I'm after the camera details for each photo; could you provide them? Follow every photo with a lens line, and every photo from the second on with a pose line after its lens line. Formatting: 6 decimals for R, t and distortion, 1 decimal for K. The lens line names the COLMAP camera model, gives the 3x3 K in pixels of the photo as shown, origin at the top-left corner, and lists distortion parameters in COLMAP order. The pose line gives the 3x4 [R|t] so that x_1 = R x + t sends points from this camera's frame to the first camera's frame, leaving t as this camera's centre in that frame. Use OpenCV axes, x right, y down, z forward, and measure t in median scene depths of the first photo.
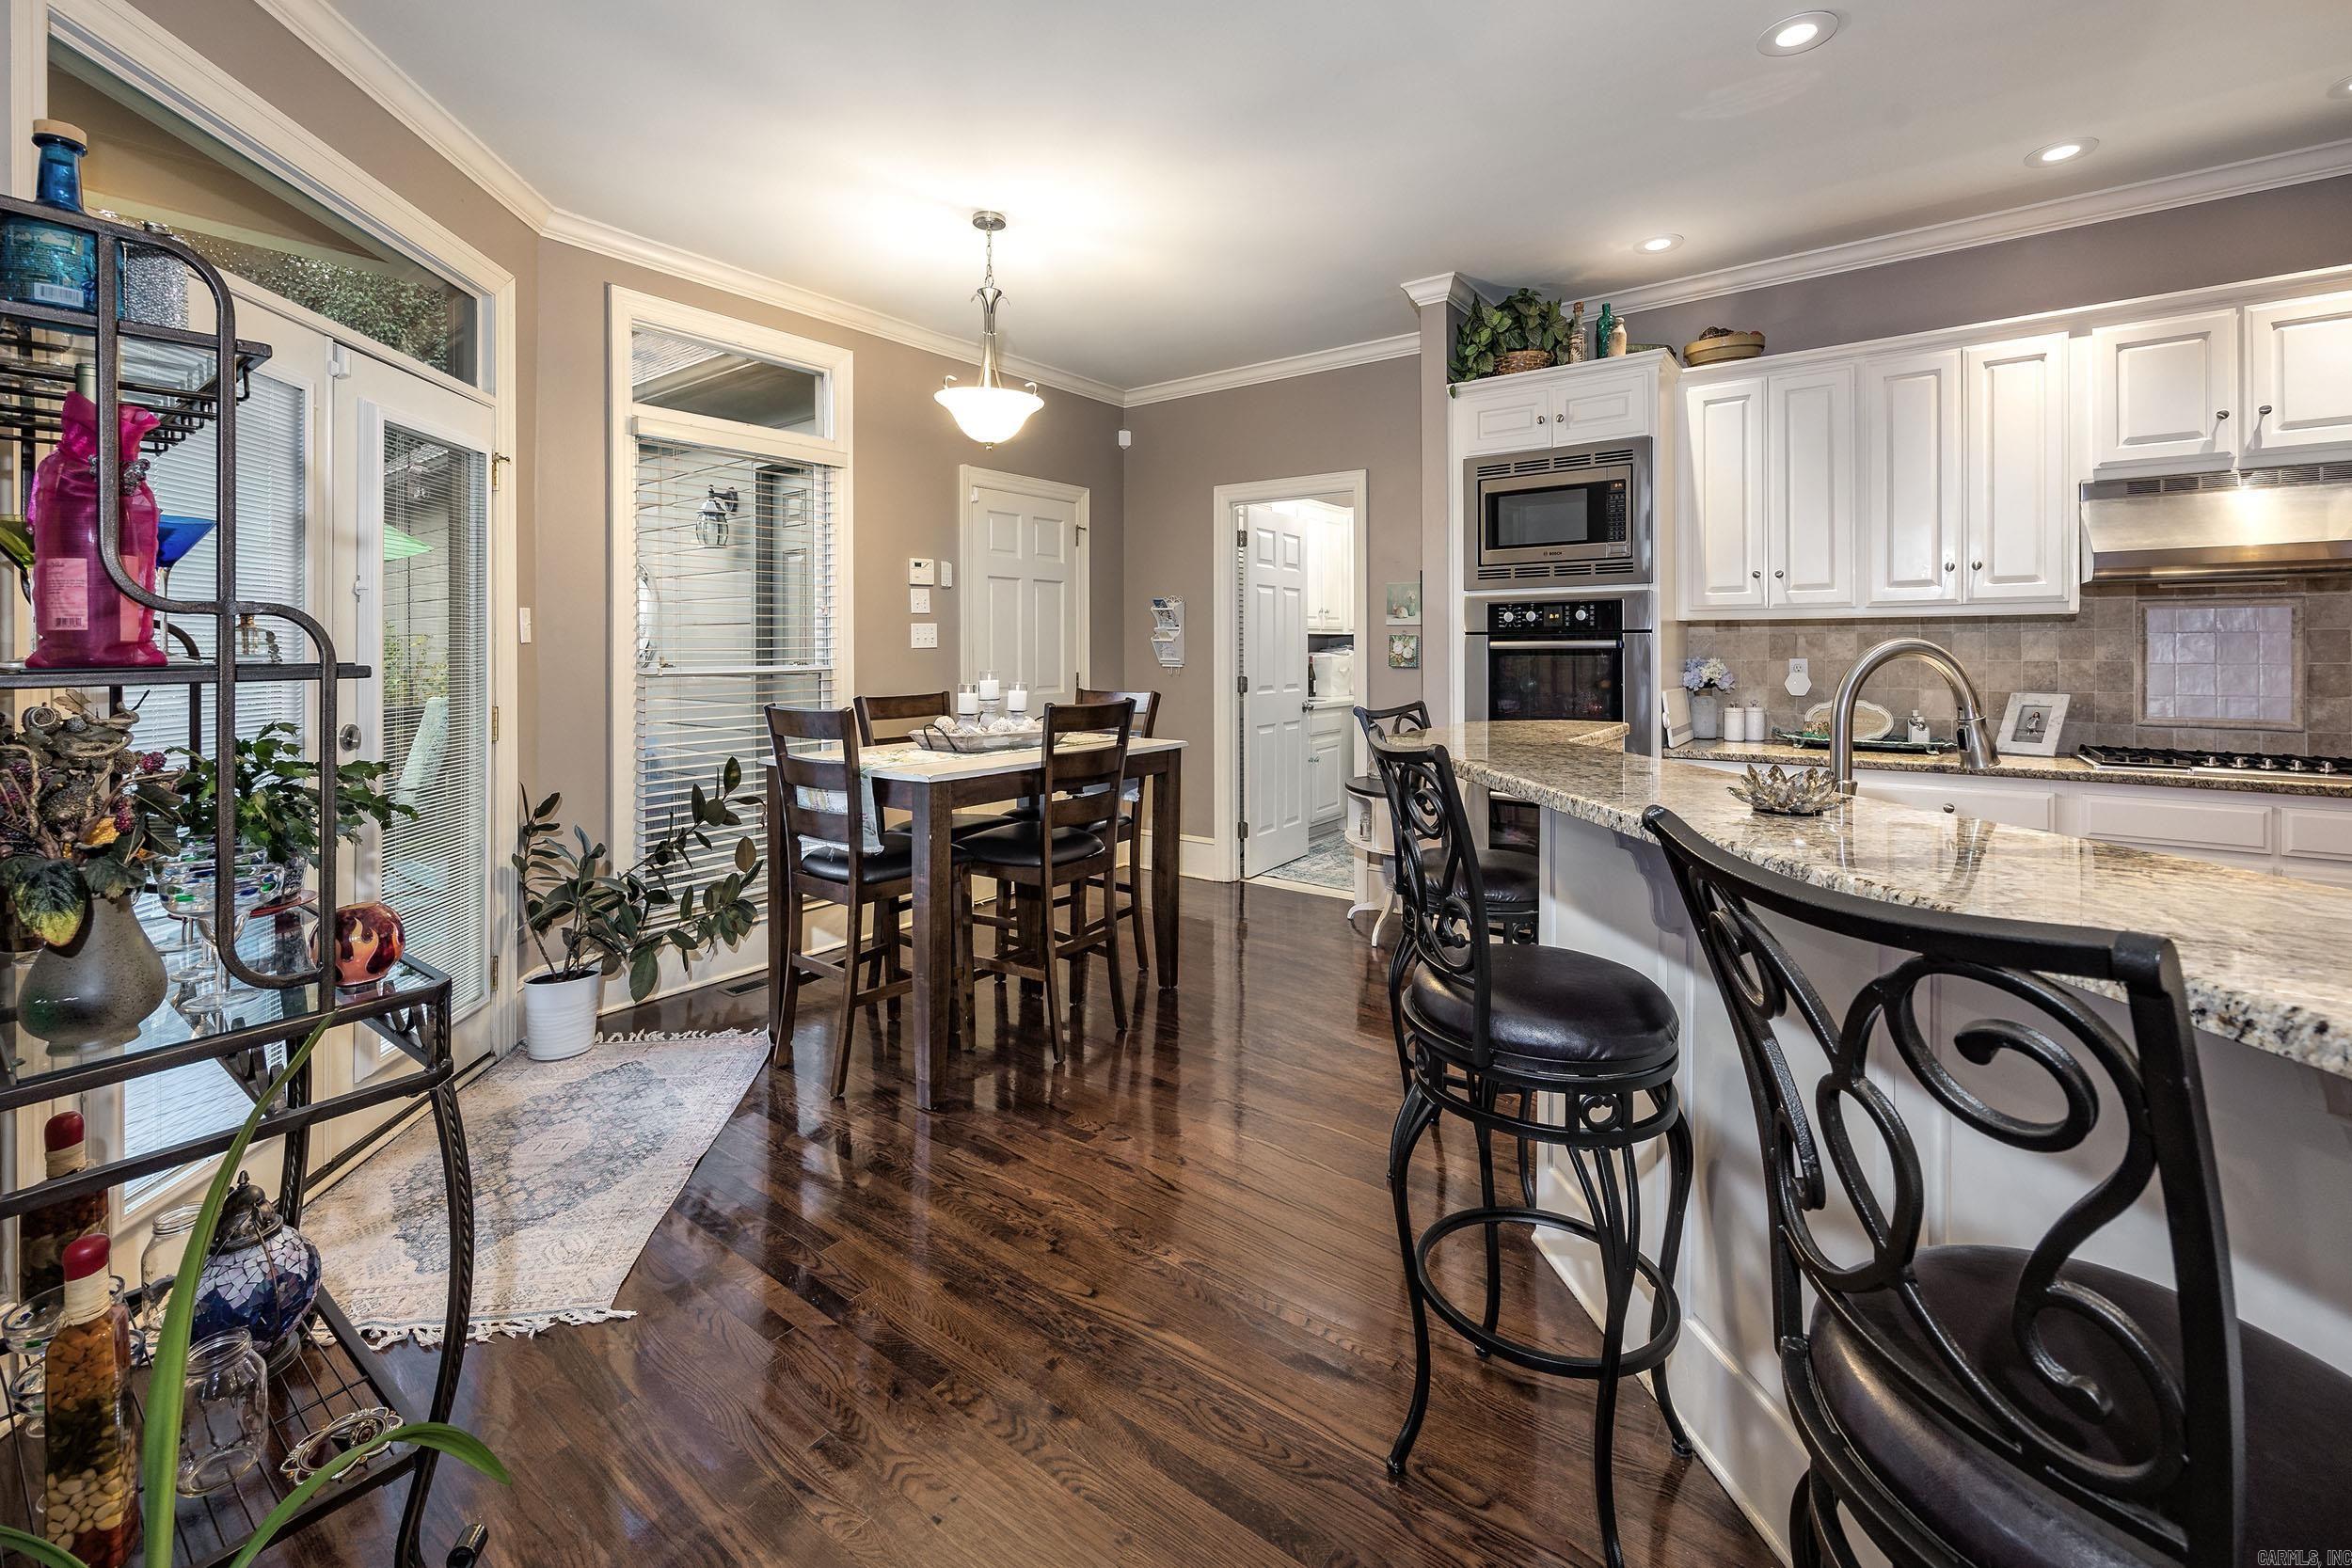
lens RADIAL K [[1124.1, 0, 949.3], [0, 1124.1, 641.5], [0, 0, 1]] dist [-0.003348, -0.001841]
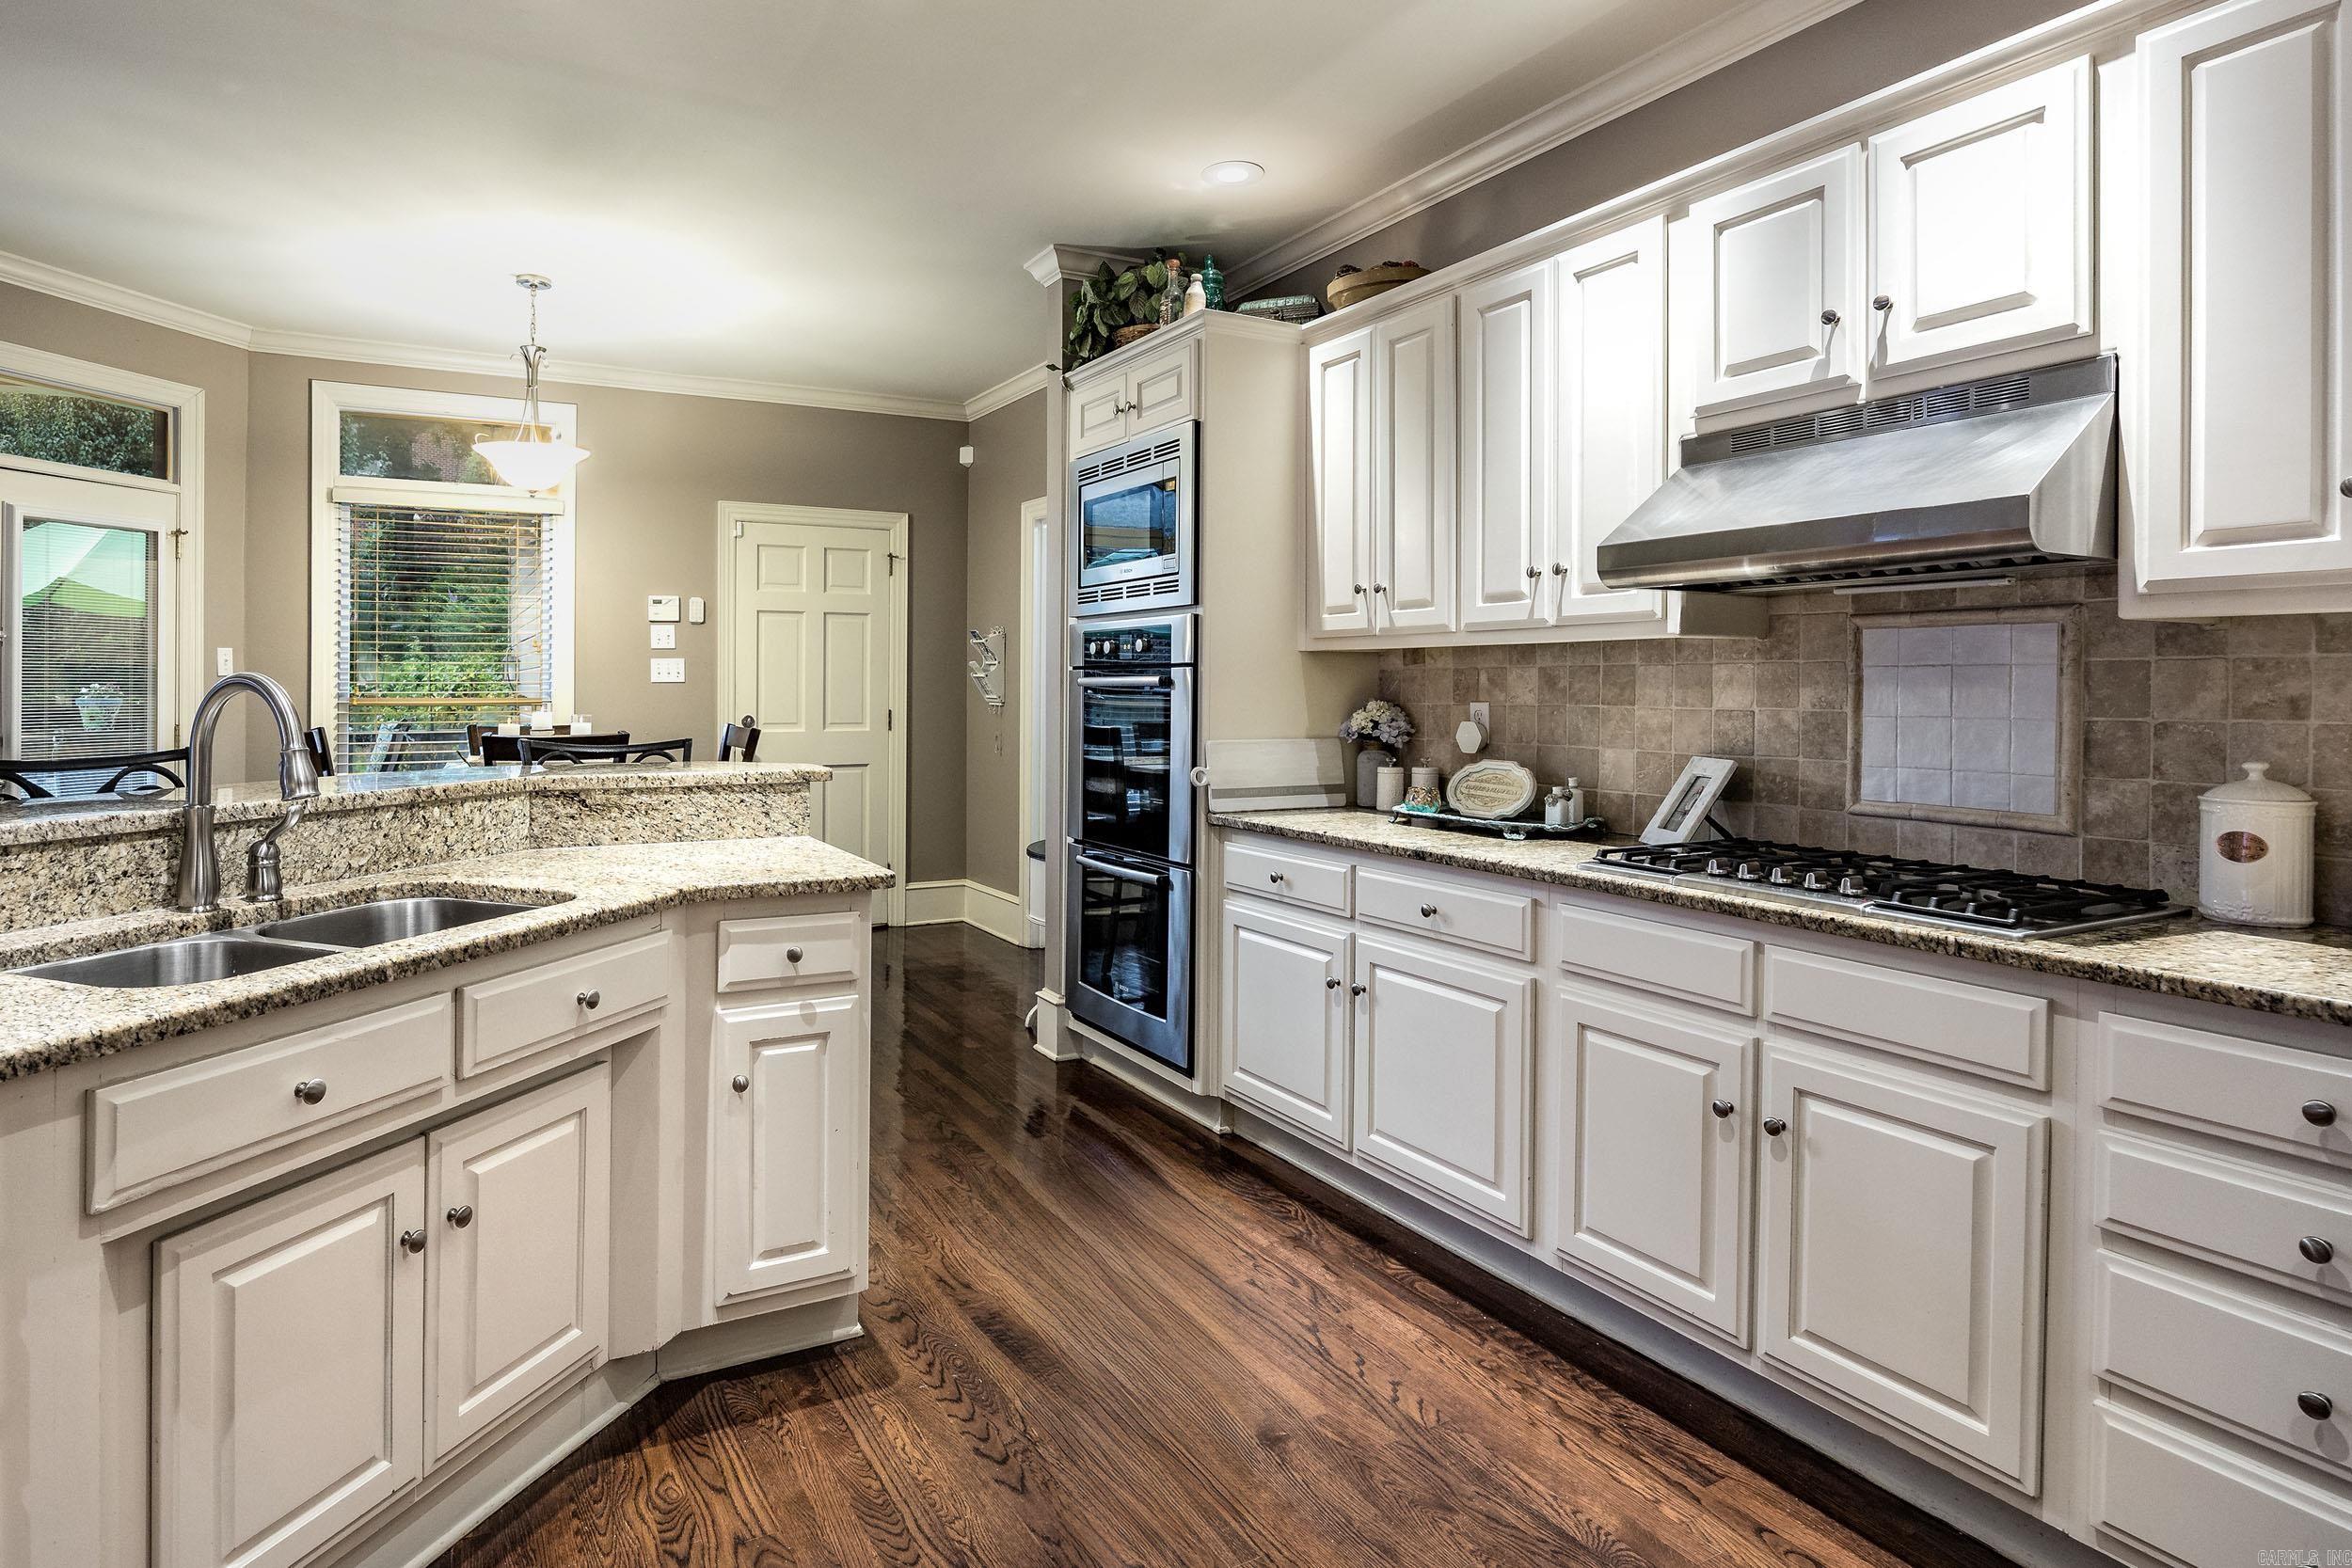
lens RADIAL K [[1200.1, 0, 806.5], [0, 1200.1, 697.5], [0, 0, 1]] dist [-0.003661, -0.001520]
pose [[0.881673, 0.011263, -0.471727, 0.848163], [-0.002606, 0.999816, 0.019000, -0.001614], [0.471855, -0.015523, 0.881540, 0.120848]]
